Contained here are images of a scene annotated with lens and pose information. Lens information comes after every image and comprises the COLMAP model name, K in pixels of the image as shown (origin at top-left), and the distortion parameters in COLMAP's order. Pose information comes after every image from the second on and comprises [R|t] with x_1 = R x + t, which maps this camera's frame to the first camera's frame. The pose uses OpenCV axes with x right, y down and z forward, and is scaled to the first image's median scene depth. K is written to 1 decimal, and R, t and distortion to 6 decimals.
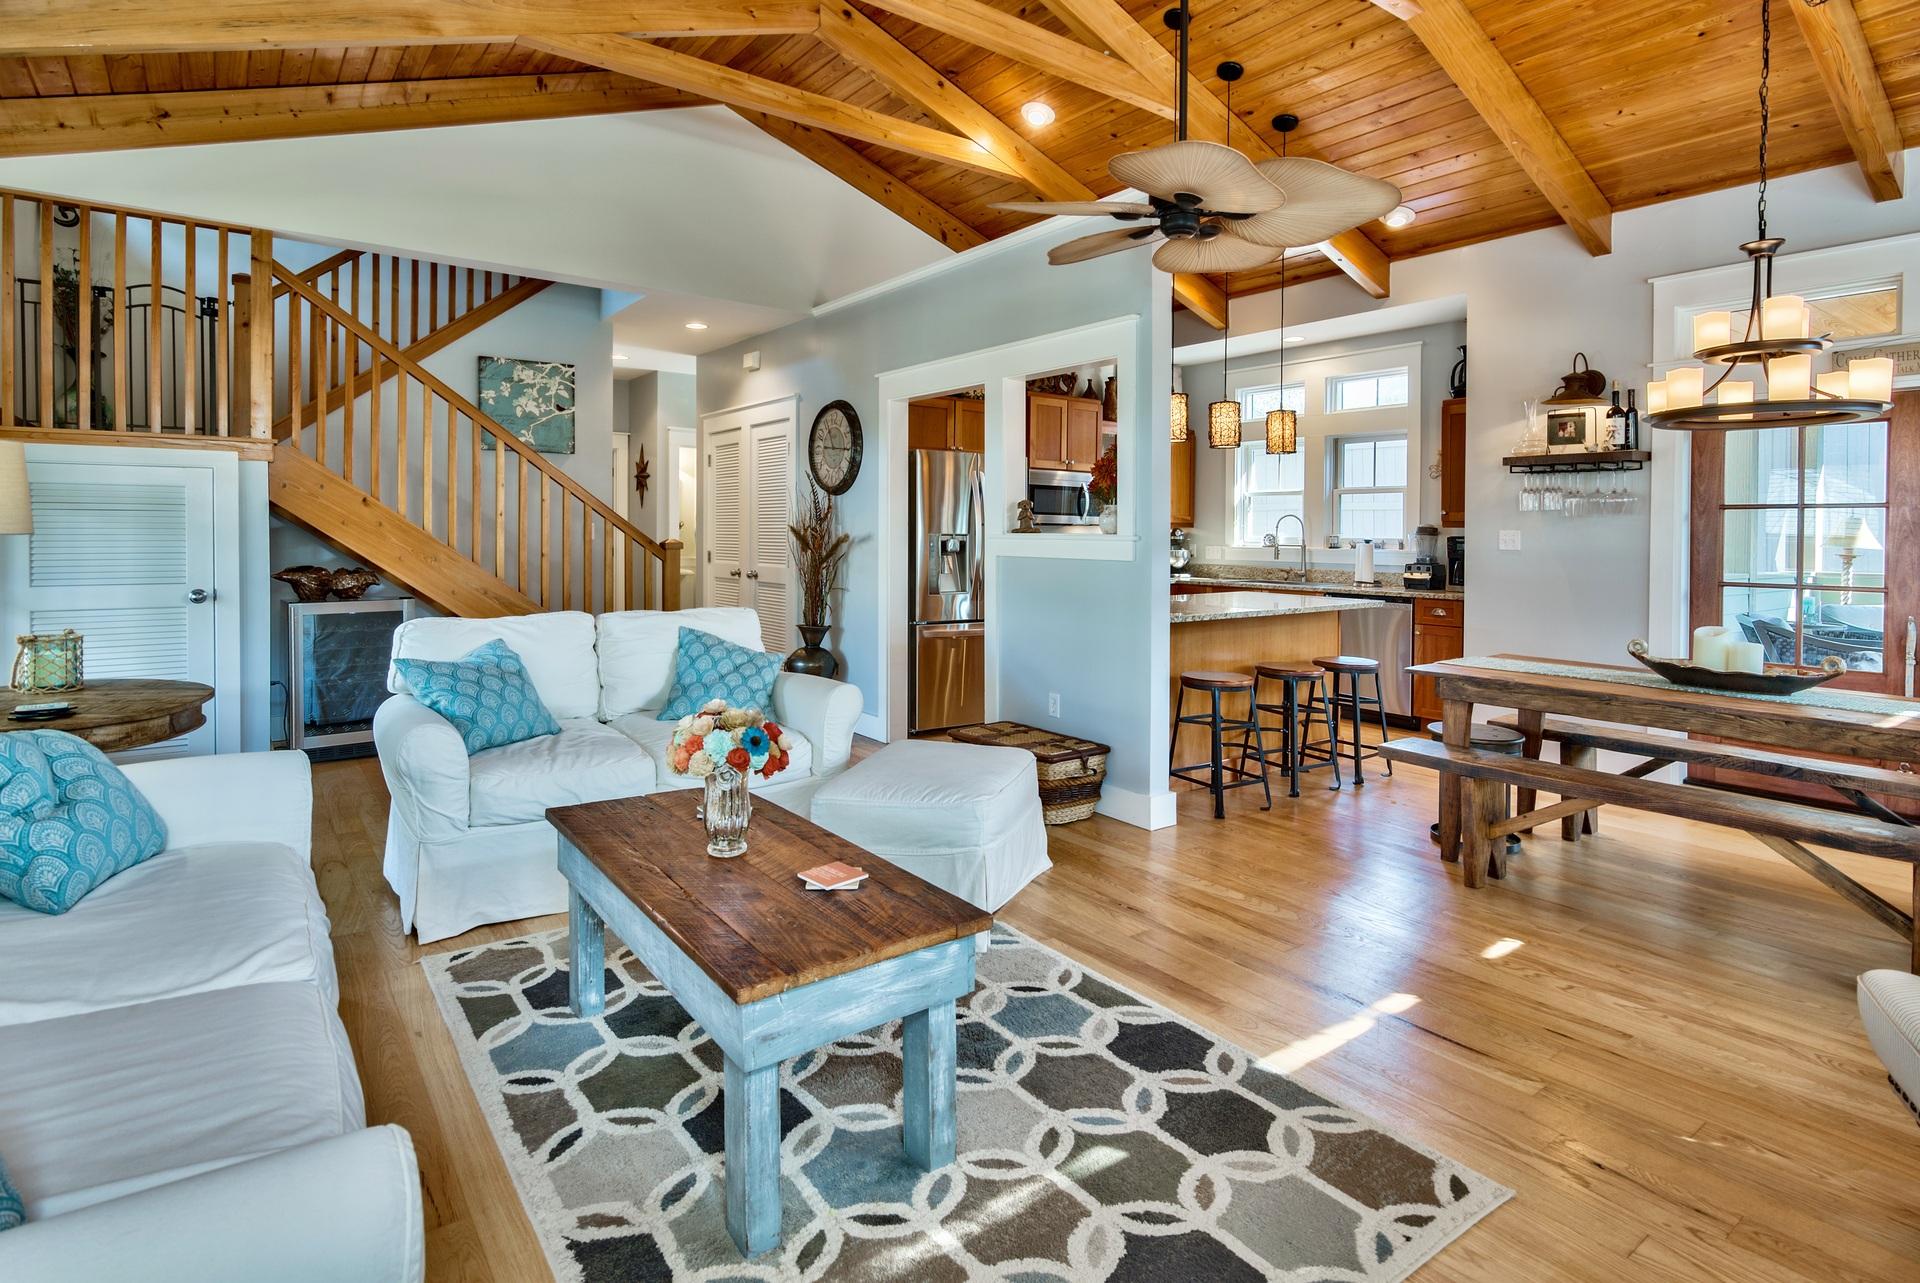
lens RADIAL K [[958.1, 0, 878.6], [0, 958.1, 540.3], [0, 0, 1]] dist [-0.001523, -0.000138]
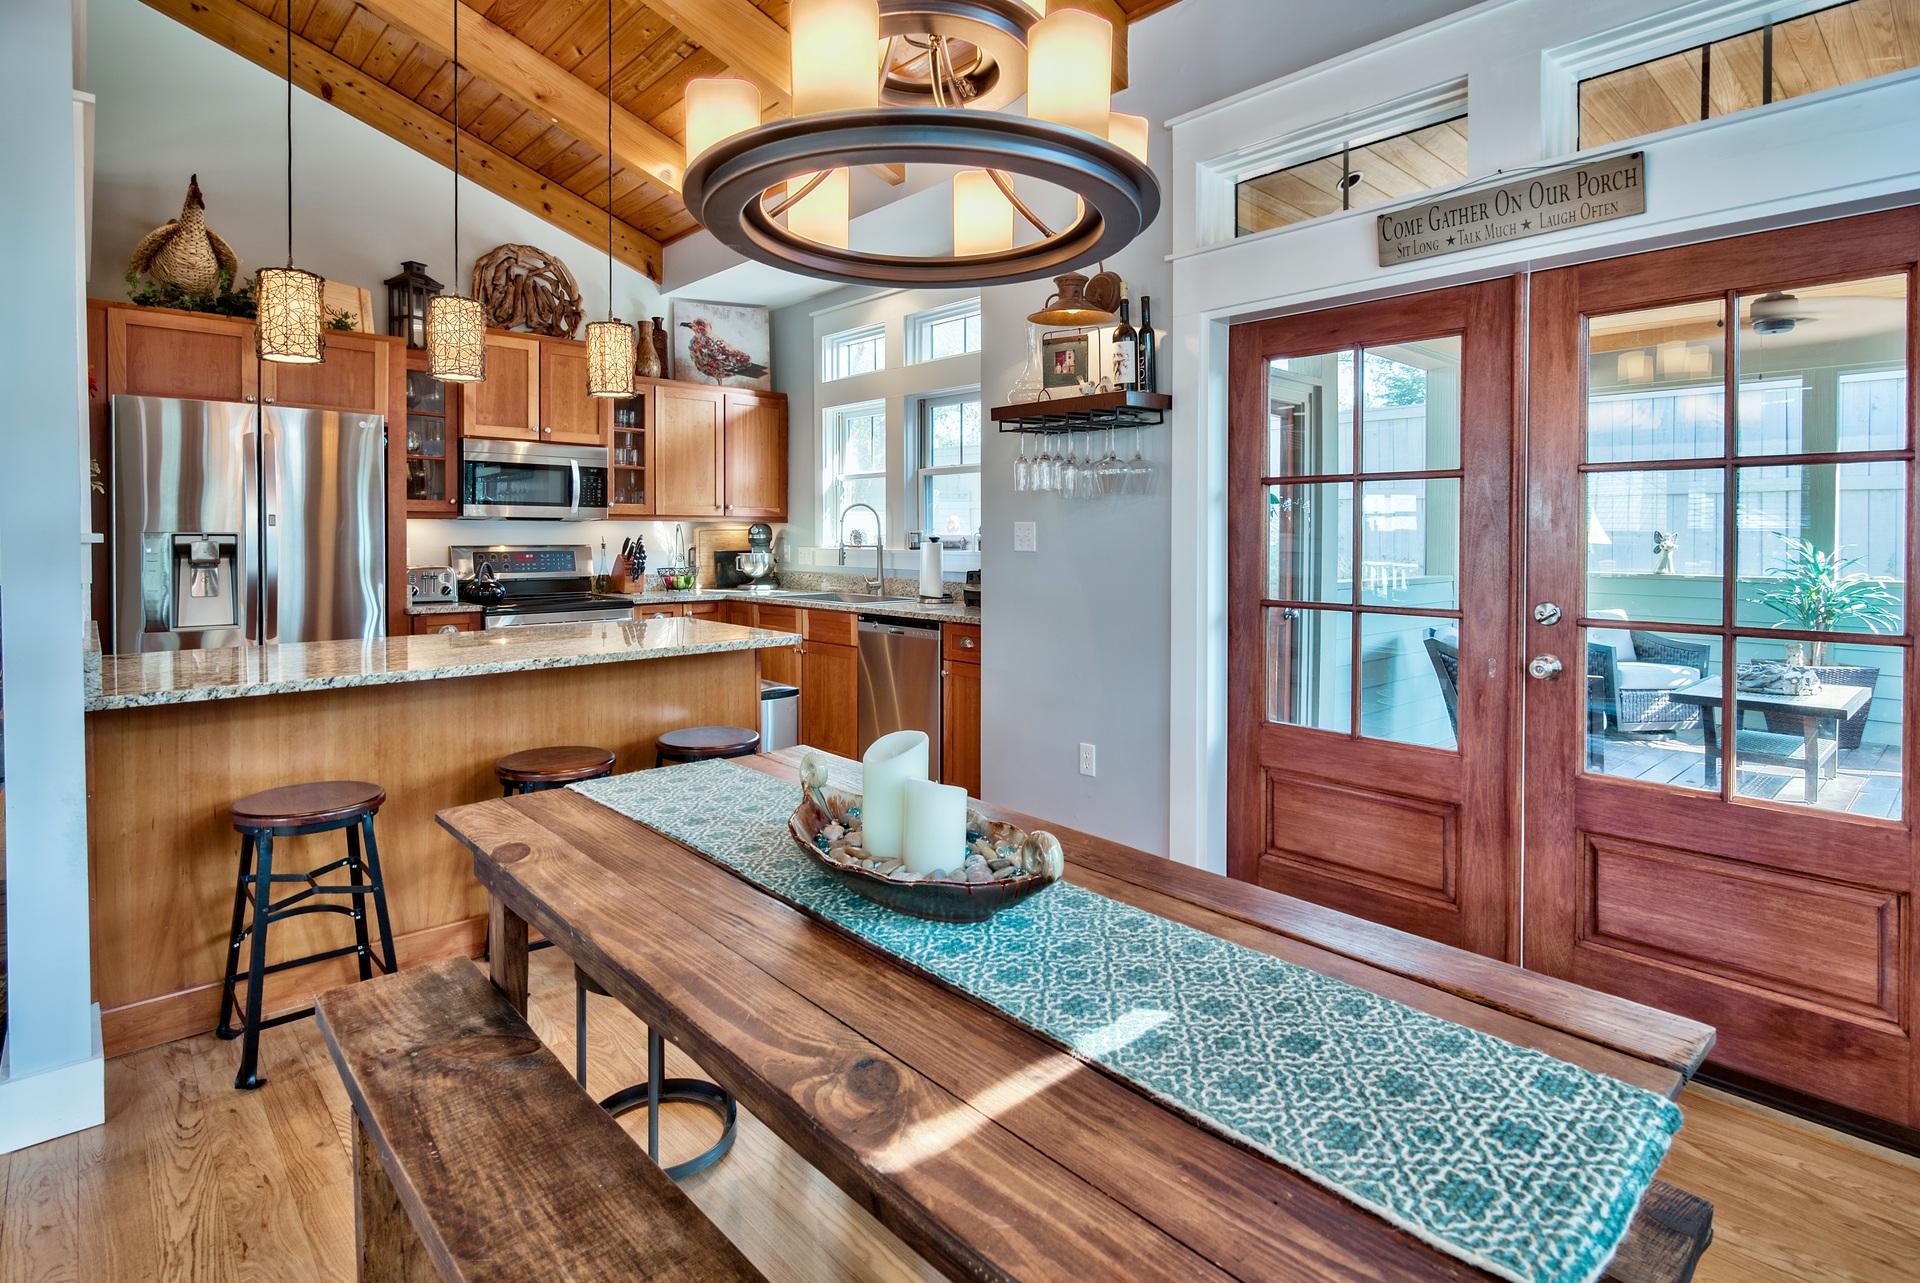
lens RADIAL K [[958.1, 0, 897.3], [0, 958.1, 578.1], [0, 0, 1]] dist [-0.001523, -0.000138]
pose [[0.990710, -0.012676, 0.135397, 0.442191], [0.007244, 0.999152, 0.040539, 0.001324], [-0.135796, -0.039181, 0.989962, 0.319707]]
